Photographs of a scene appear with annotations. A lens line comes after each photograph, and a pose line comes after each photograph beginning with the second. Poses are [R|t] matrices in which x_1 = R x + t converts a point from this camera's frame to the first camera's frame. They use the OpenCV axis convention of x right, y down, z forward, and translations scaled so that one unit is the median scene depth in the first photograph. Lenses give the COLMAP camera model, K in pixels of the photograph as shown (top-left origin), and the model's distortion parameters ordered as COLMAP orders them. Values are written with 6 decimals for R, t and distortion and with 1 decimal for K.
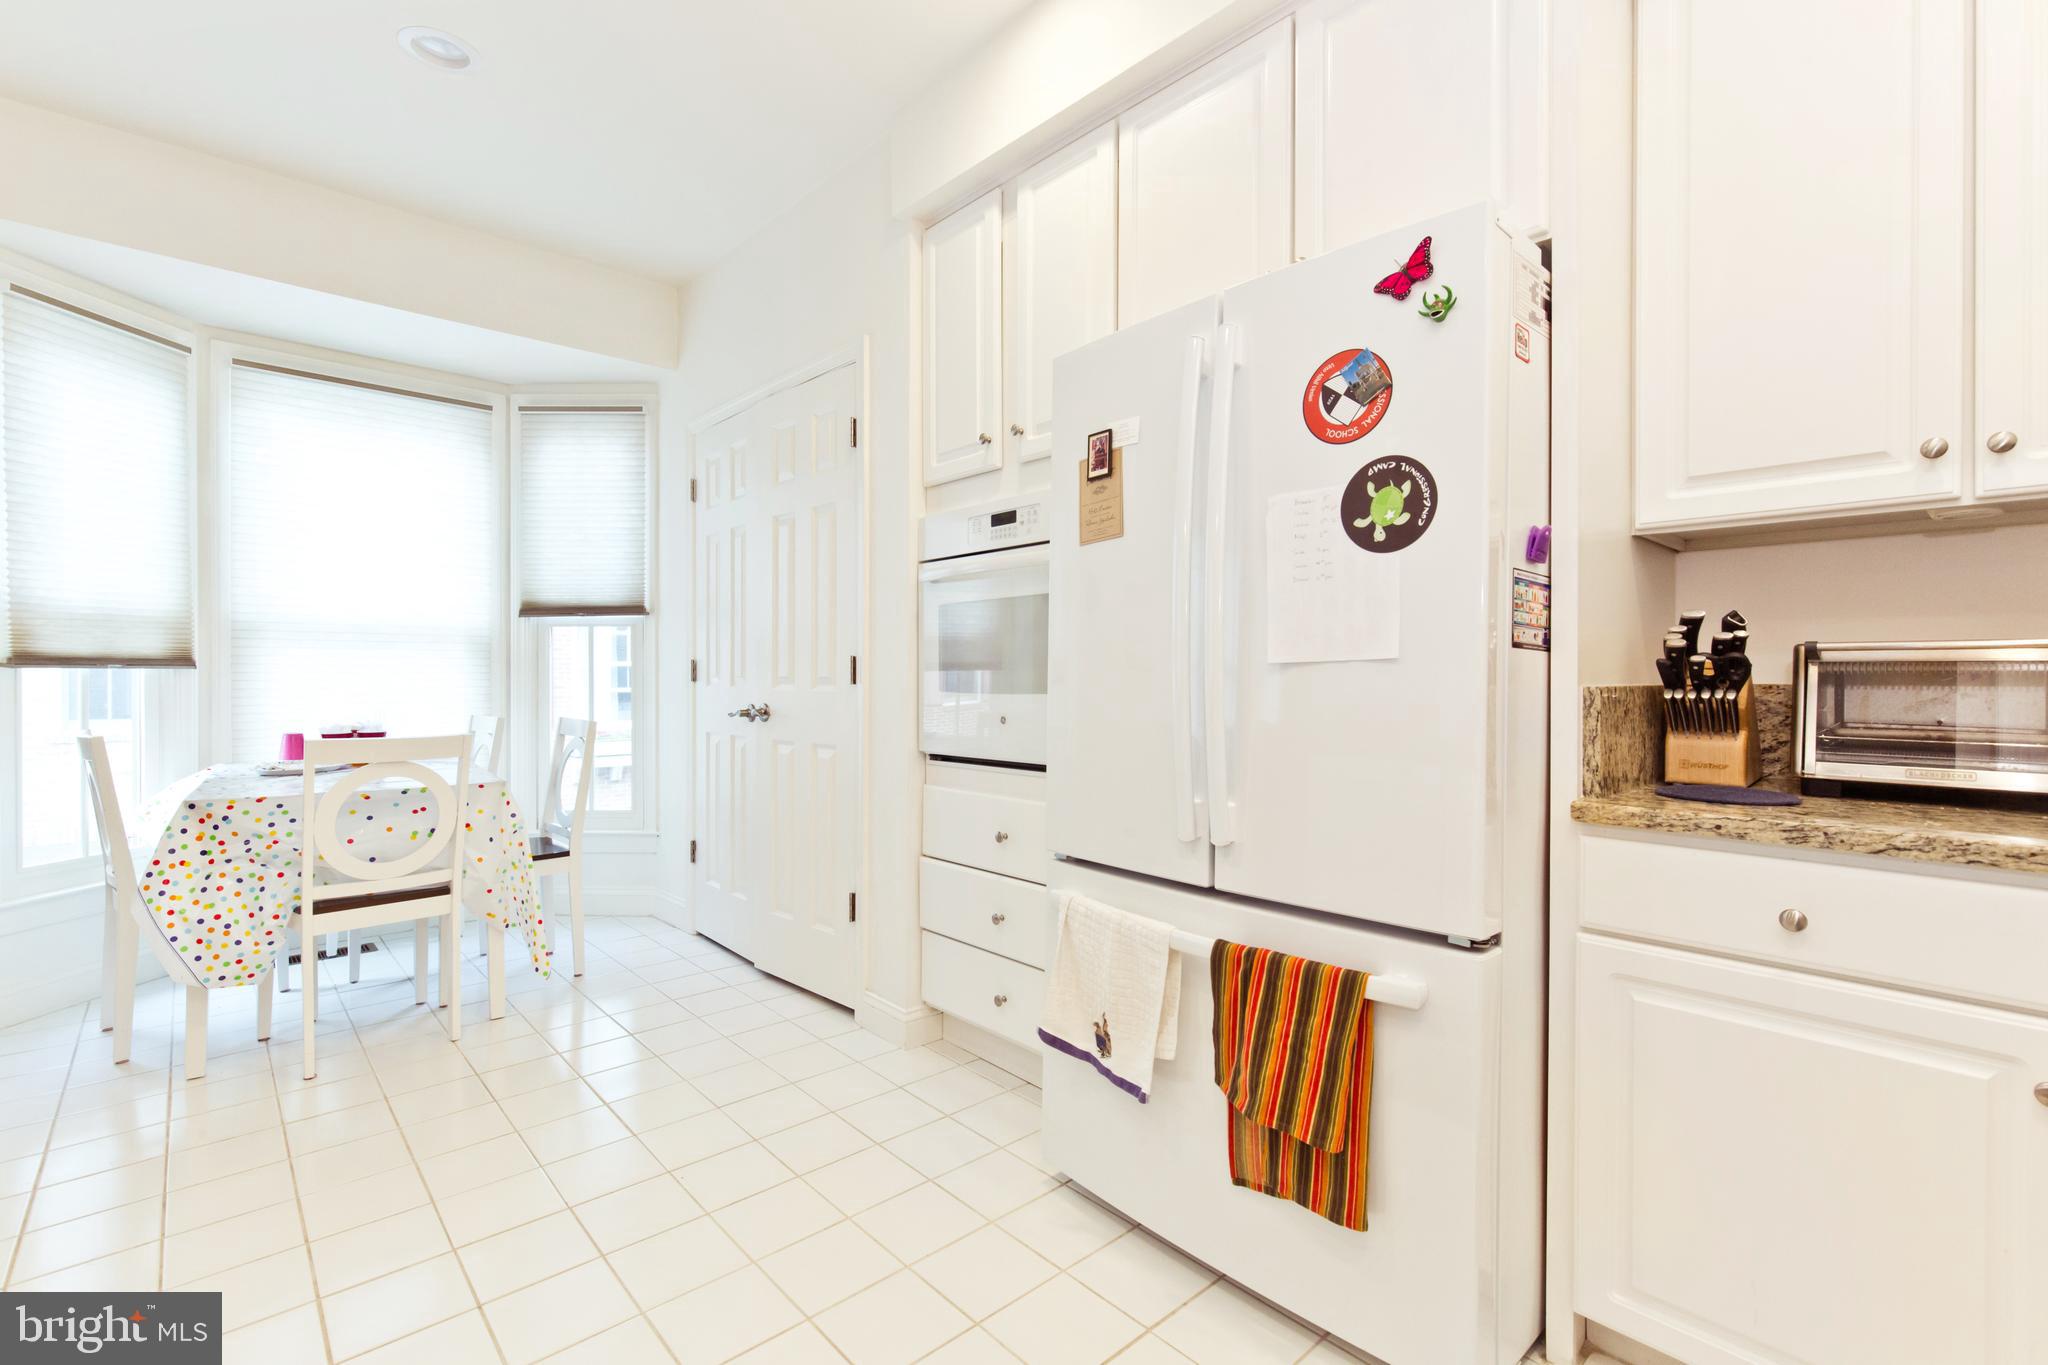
lens RADIAL K [[908.7, 0, 1027.5], [0, 908.7, 673.9], [0, 0, 1]] dist [-0.003679, -0.000898]
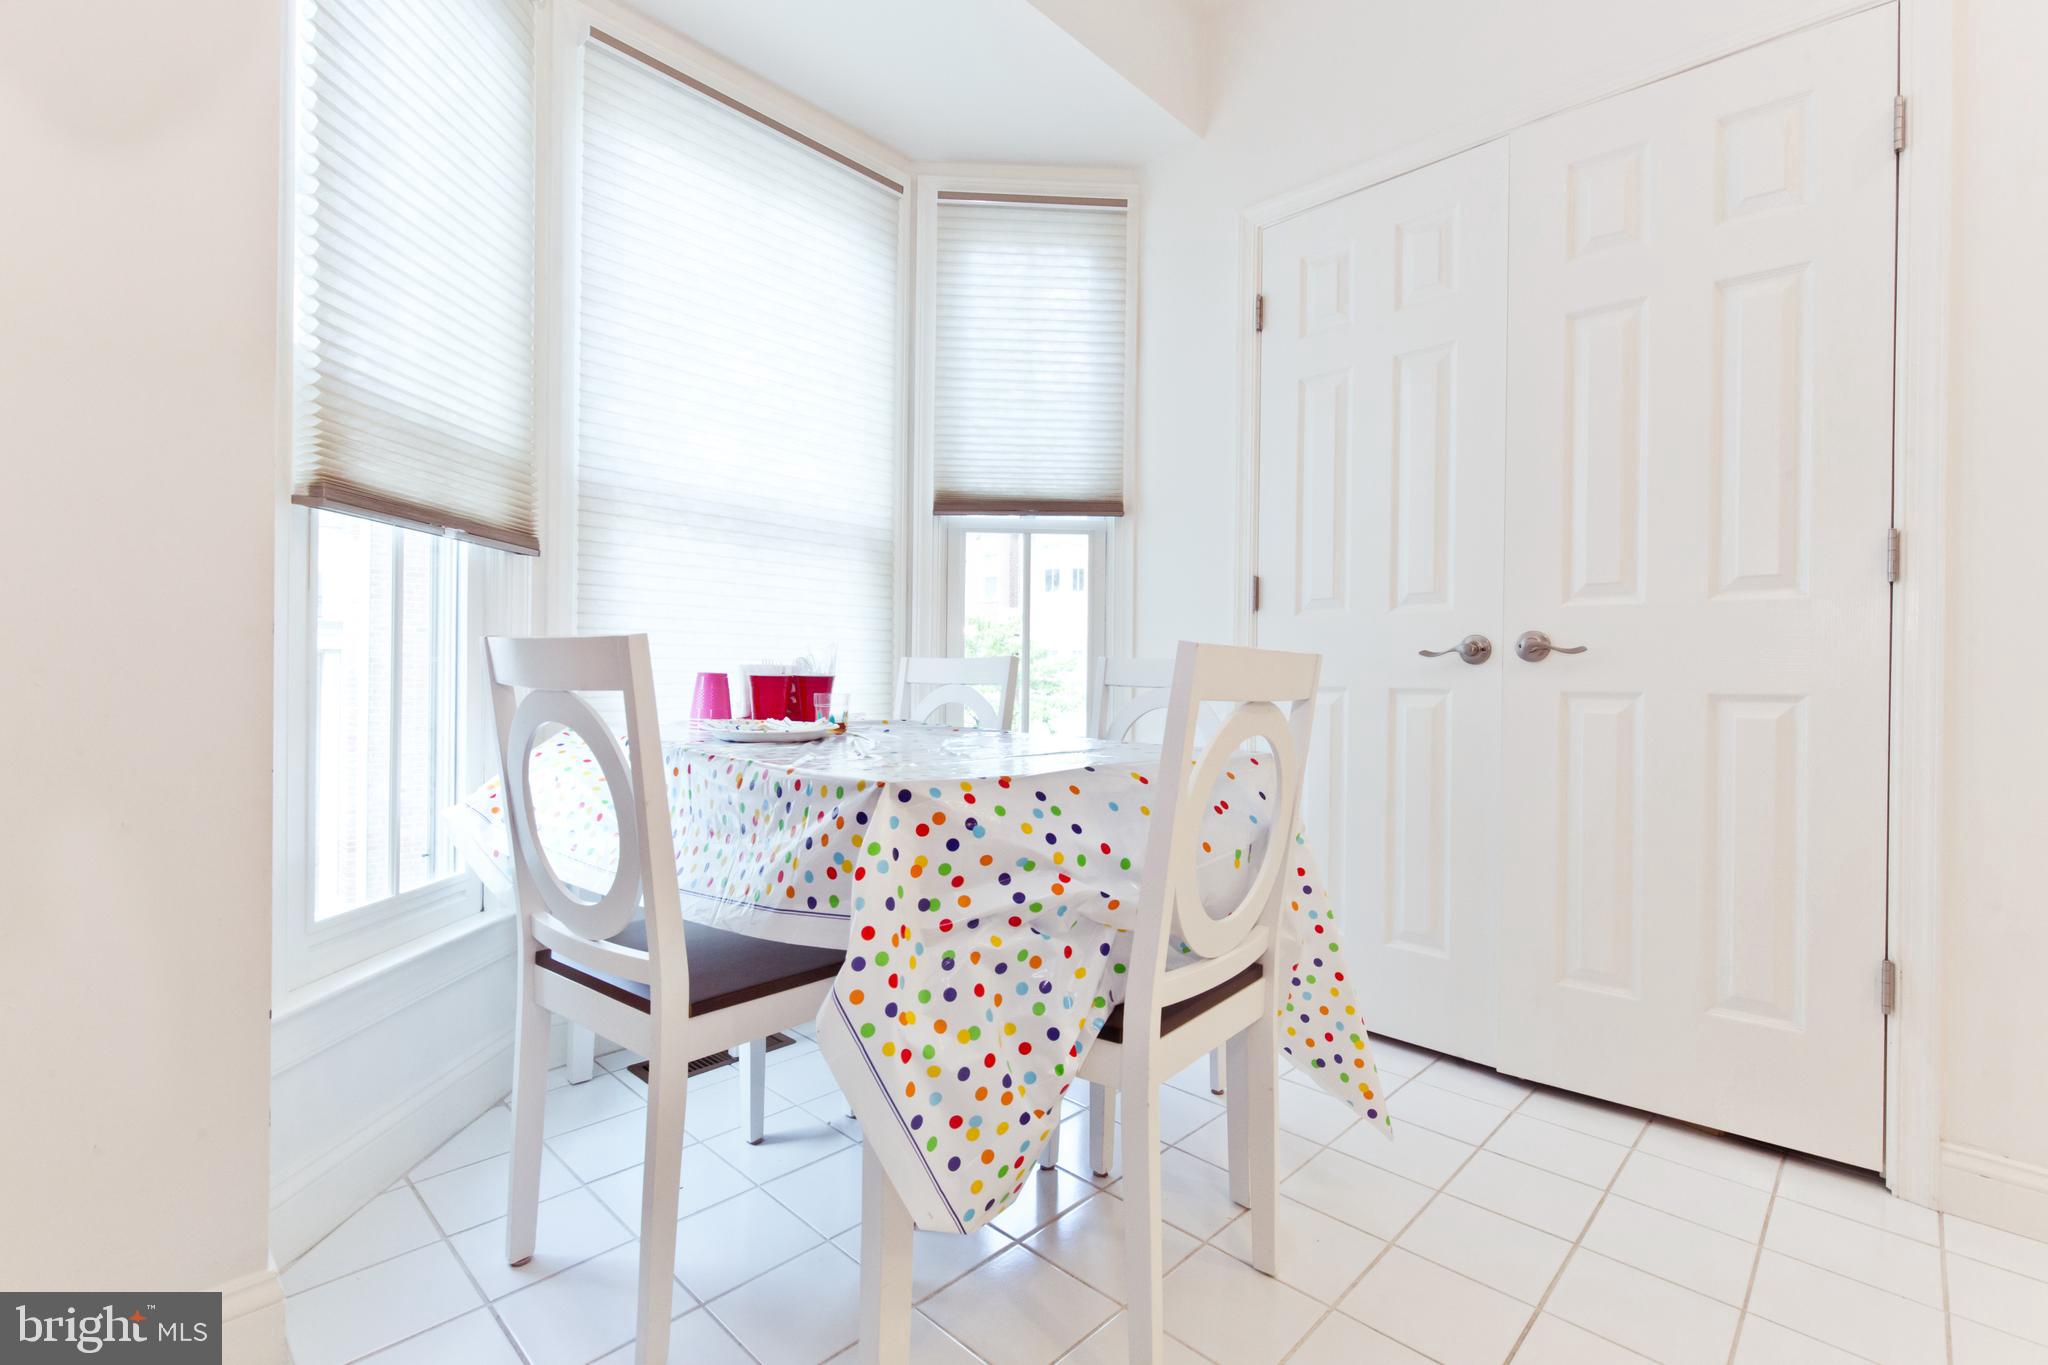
lens RADIAL K [[917.6, 0, 1026.8], [0, 917.6, 674.1], [0, 0, 1]] dist [-0.000155, -0.000353]
pose [[0.998173, 0.013291, 0.058938, -1.152825], [-0.013163, 0.999910, -0.002568, 0.115947], [-0.058966, 0.001788, 0.998258, 0.733310]]
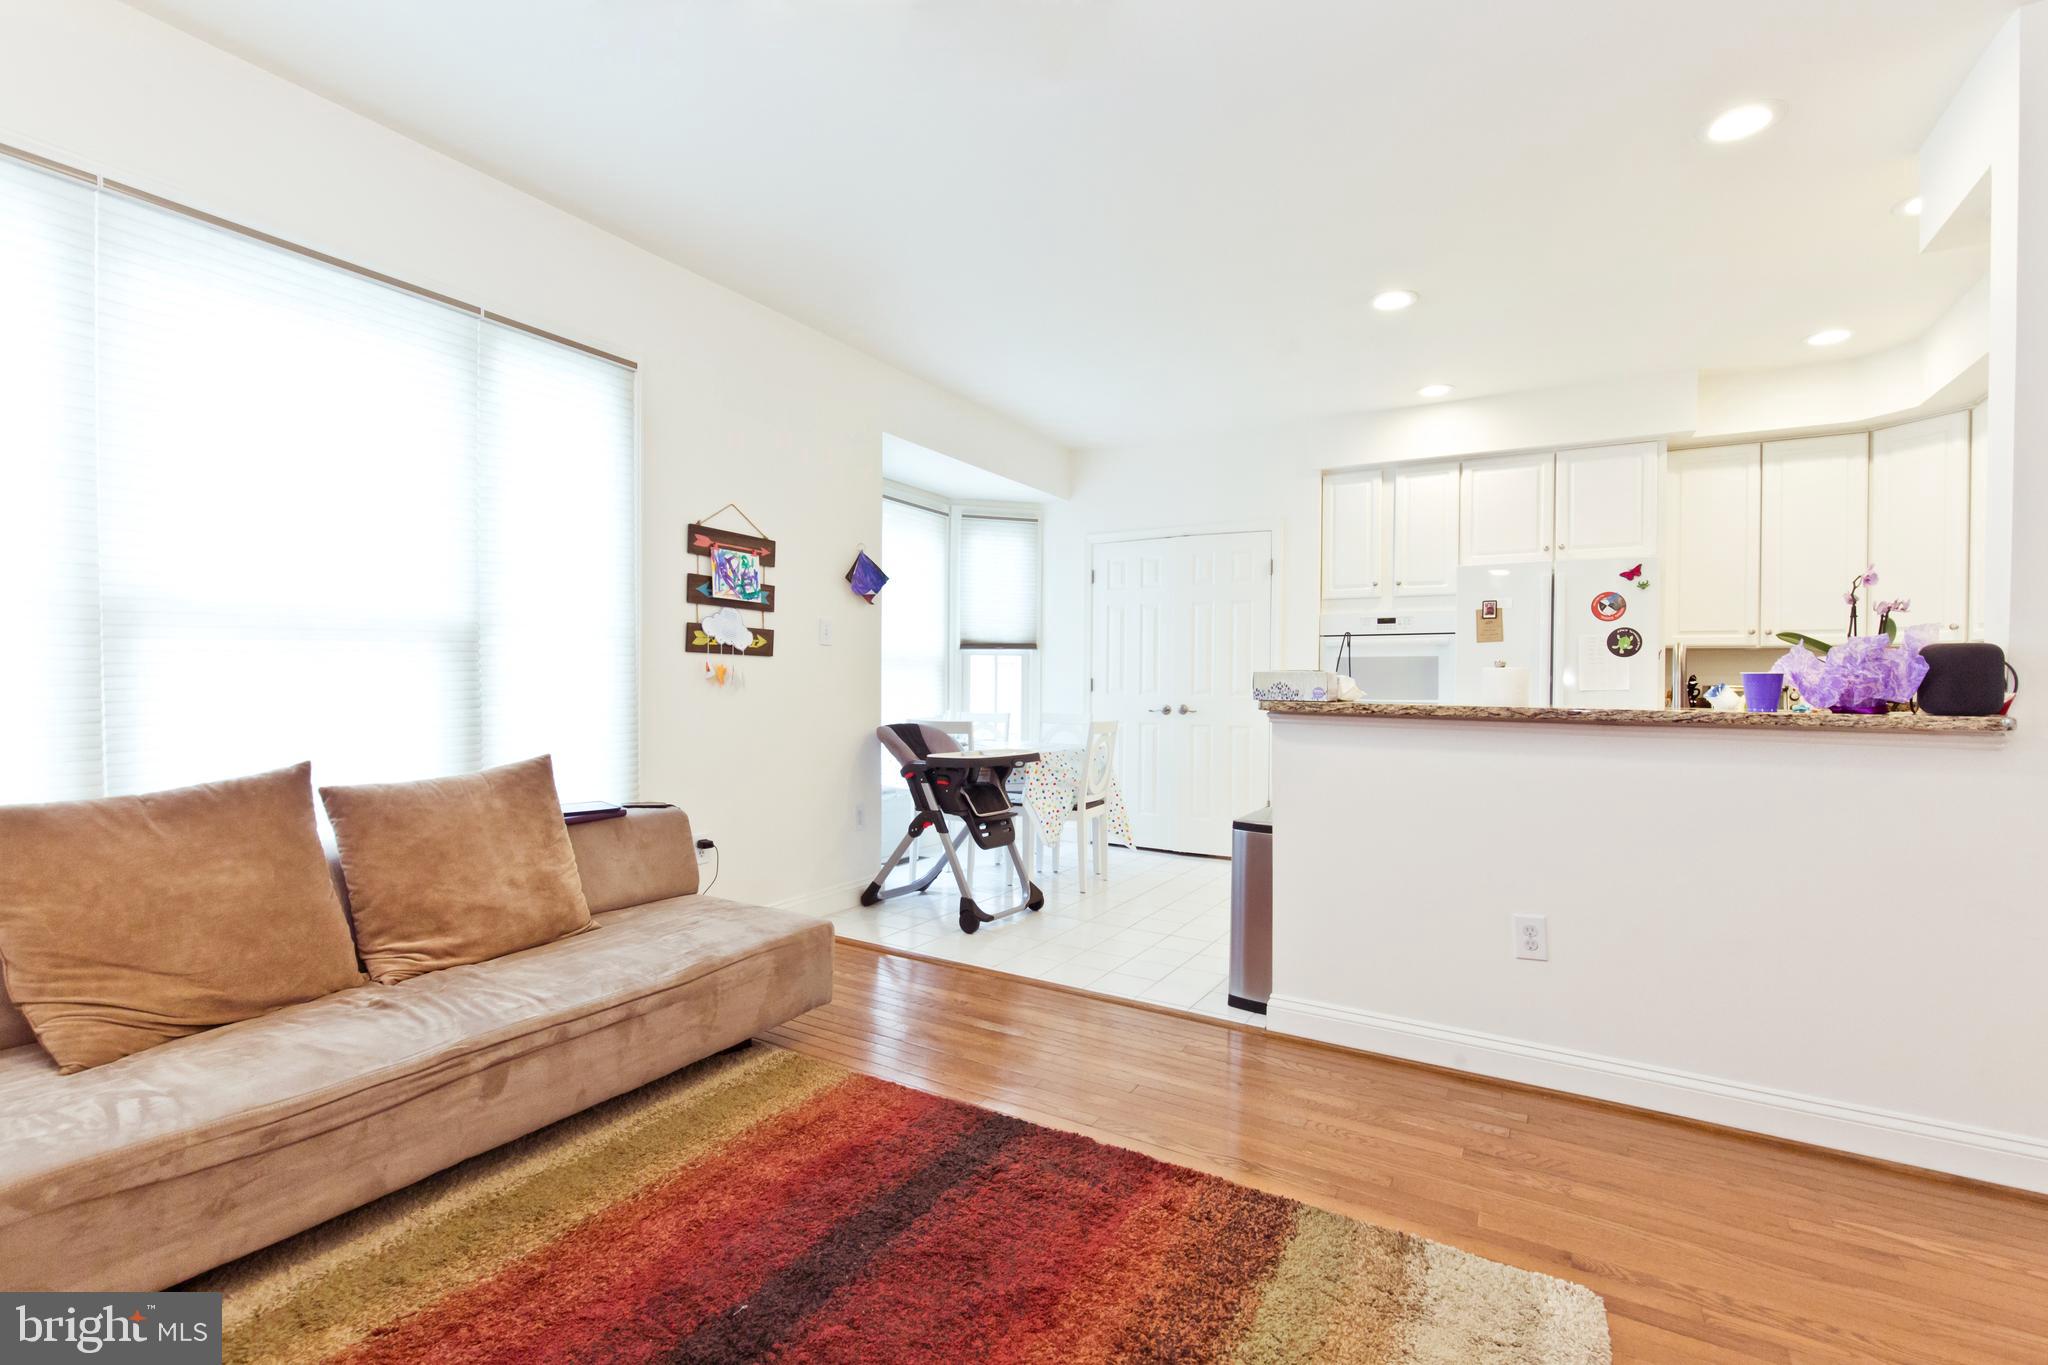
lens RADIAL K [[891.1, 0, 1024.0], [0, 891.1, 682.5], [0, 0, 1]] dist [-0.014157, -0.000130]
pose [[0.960366, 0.009040, 0.278596, -1.912294], [-0.009846, 0.999950, 0.001494, -0.019840], [-0.278569, -0.004178, 0.960407, -1.084273]]
